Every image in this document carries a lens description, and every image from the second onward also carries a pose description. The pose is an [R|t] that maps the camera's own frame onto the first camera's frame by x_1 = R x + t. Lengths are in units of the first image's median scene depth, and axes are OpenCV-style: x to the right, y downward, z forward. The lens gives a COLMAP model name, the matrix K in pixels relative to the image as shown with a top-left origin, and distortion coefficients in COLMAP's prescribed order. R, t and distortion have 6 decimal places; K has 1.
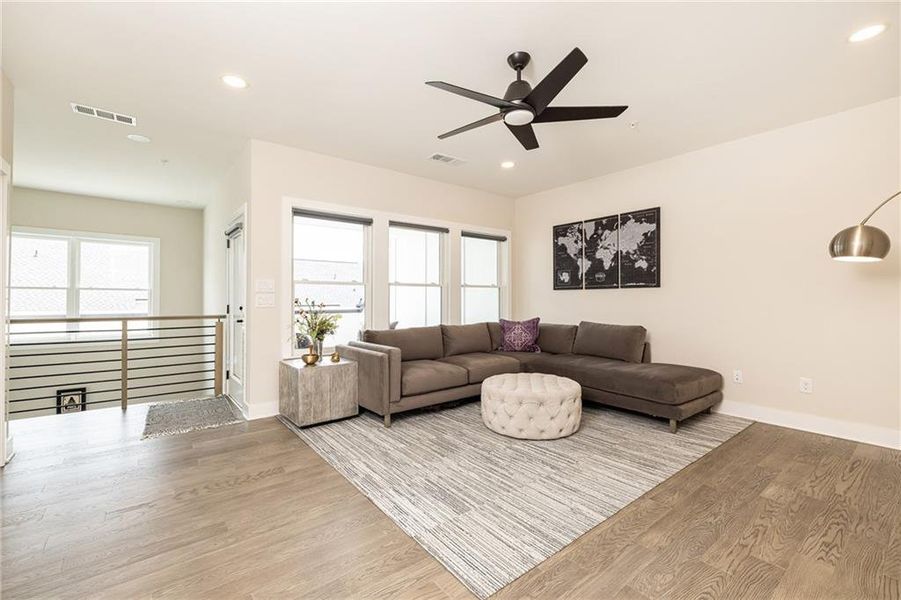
lens RADIAL K [[383.7, 0, 452.9], [0, 383.7, 303.6], [0, 0, 1]] dist [0.008976, 0.000333]
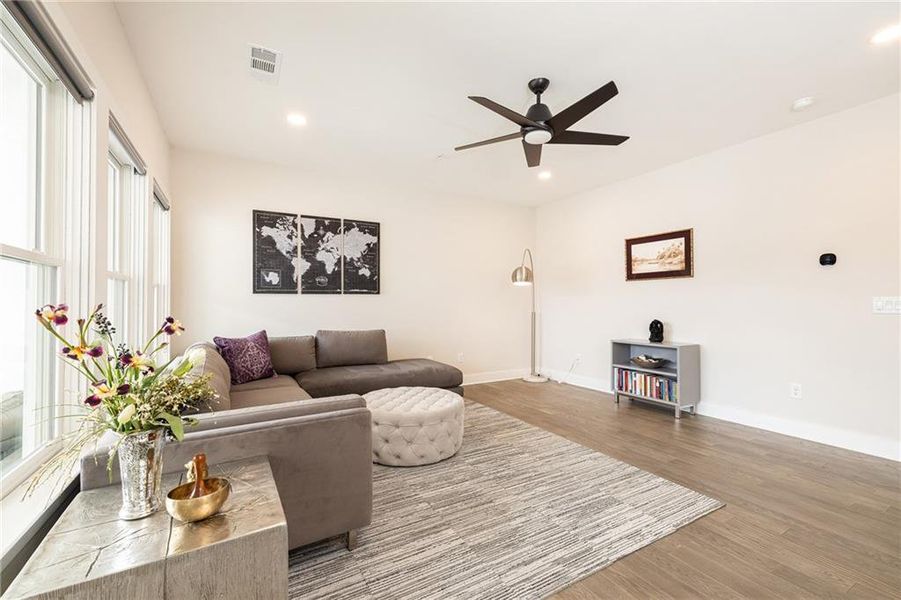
lens RADIAL K [[383.7, 0, 452.9], [0, 383.7, 303.6], [0, 0, 1]] dist [0.008976, 0.000333]
pose [[0.150142, -0.000581, 0.988664, -0.521546], [0.017184, 0.999850, -0.002022, -0.008974], [-0.988515, 0.017293, 0.150130, 0.601520]]
